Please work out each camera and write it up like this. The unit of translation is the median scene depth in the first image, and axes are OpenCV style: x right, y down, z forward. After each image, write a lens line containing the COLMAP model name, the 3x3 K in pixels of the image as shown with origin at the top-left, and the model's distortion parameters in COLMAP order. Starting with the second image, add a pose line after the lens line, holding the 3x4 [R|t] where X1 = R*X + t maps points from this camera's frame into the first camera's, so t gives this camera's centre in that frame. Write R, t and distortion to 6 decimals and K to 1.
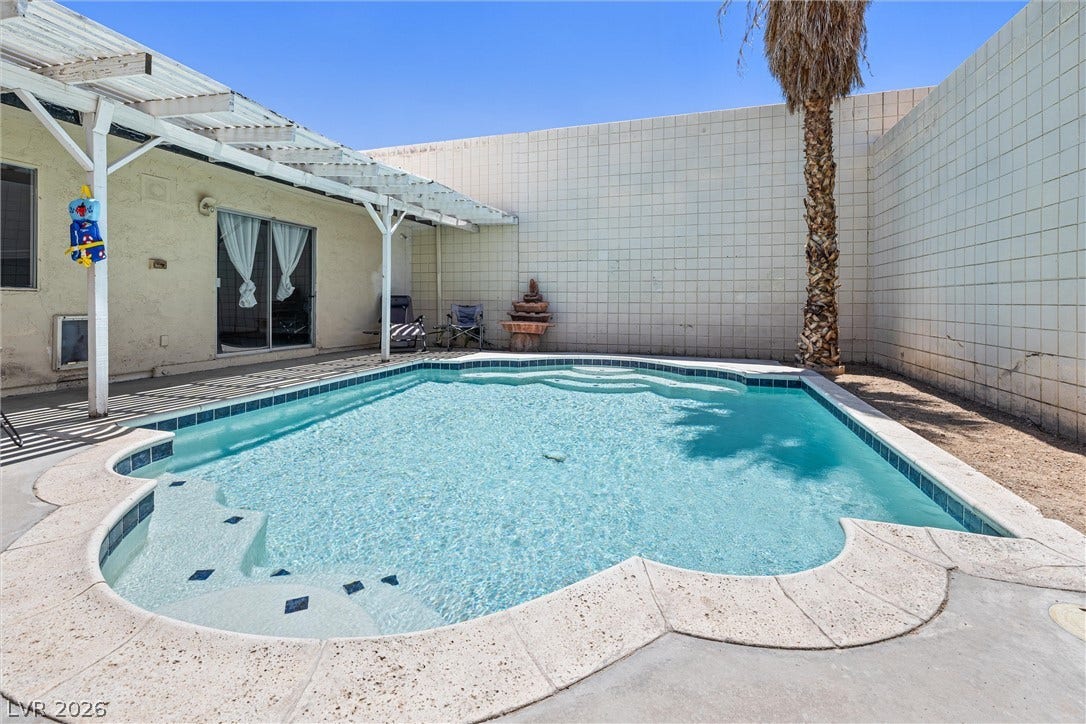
lens RADIAL K [[478.7, 0, 539.5], [0, 478.7, 305.7], [0, 0, 1]] dist [0.002759, -0.000023]
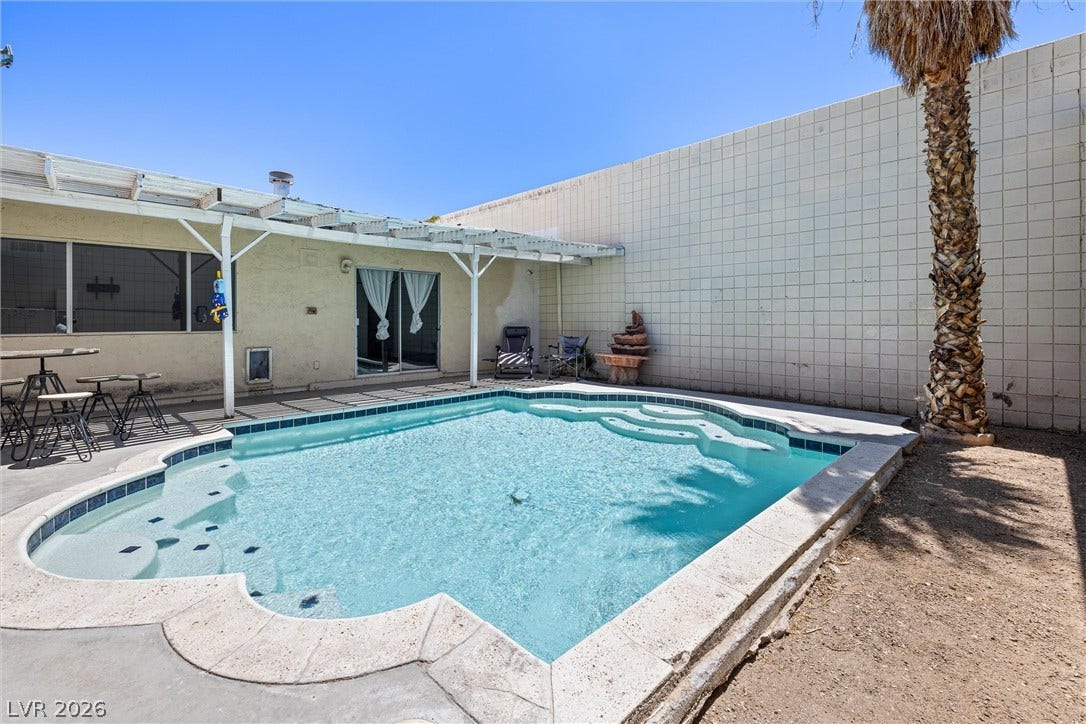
lens RADIAL K [[478.7, 0, 540.4], [0, 478.7, 324.0], [0, 0, 1]] dist [0.002759, -0.000023]
pose [[0.882940, -0.000285, -0.469485, 0.367174], [0.001014, 0.999999, 0.001300, -0.038941], [0.469484, -0.001624, 0.882940, 0.052955]]
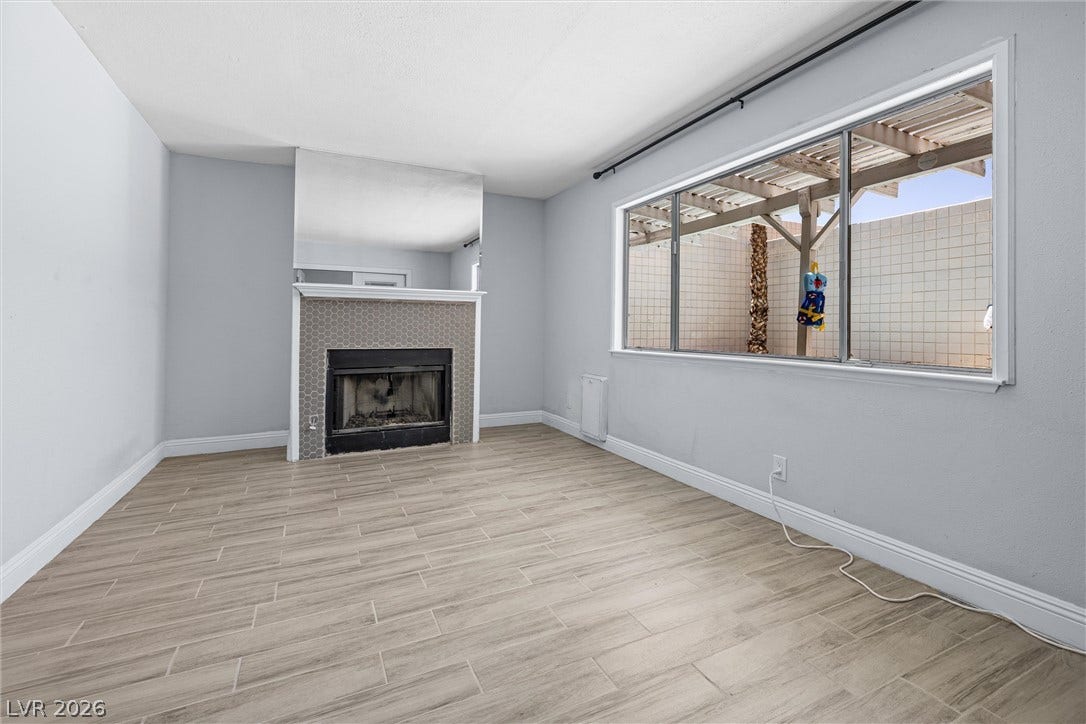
lens RADIAL K [[478.7, 0, 538.1], [0, 478.7, 323.1], [0, 0, 1]] dist [0.002759, -0.000023]
pose [[0.730704, 0.005757, 0.682670, -1.124587], [0.005191, 0.999889, -0.013989, -0.041446], [-0.682674, 0.013765, 0.730593, 0.292779]]
